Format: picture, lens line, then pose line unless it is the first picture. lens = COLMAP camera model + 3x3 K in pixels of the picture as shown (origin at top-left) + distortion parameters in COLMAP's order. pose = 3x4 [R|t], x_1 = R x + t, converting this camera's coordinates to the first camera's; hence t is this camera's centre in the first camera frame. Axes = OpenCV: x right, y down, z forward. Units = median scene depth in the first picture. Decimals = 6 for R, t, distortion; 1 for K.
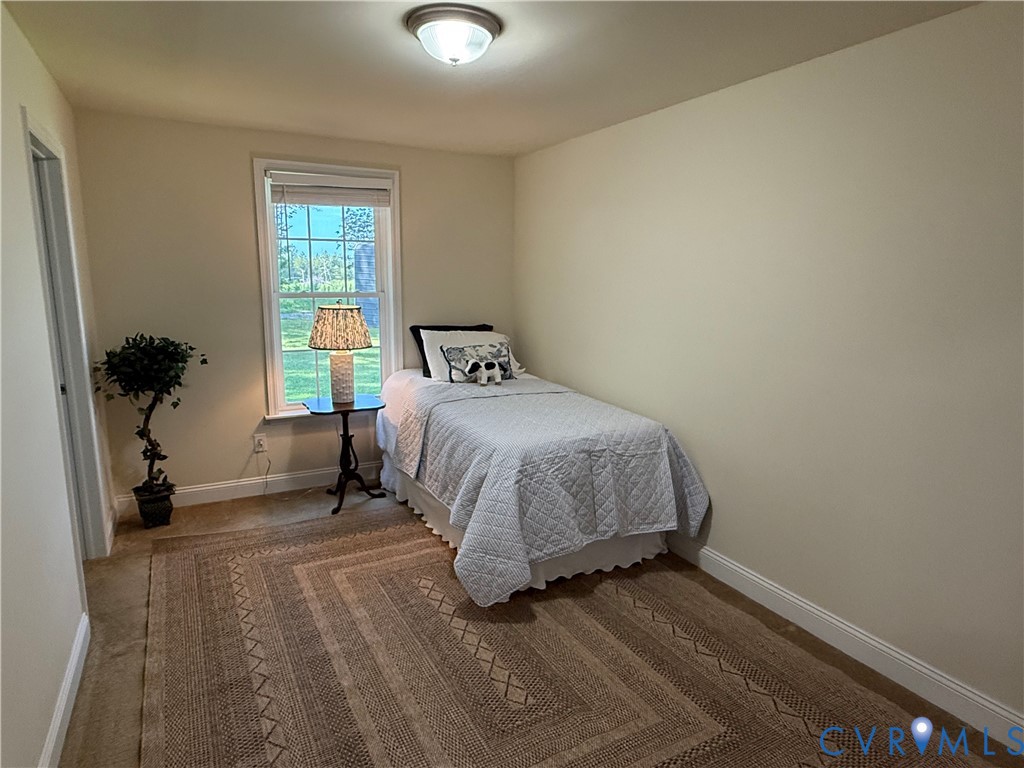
lens RADIAL K [[612.4, 0, 518.7], [0, 612.4, 381.7], [0, 0, 1]] dist [-0.003612, 0.009110]
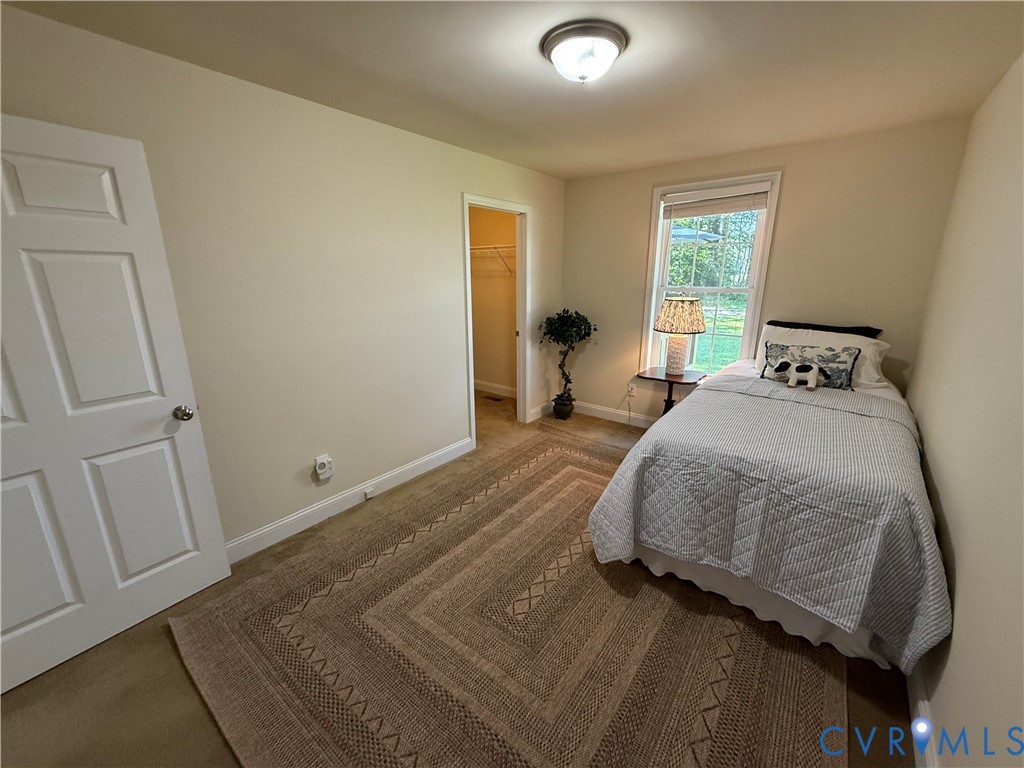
lens RADIAL K [[416.0, 0, 514.3], [0, 416.0, 383.8], [0, 0, 1]] dist [-0.003230, 0.000679]
pose [[0.382358, 0.223769, -0.896510, 0.414428], [-0.150963, 0.972325, 0.178308, -0.057024], [0.911599, 0.067162, 0.405557, 0.379276]]
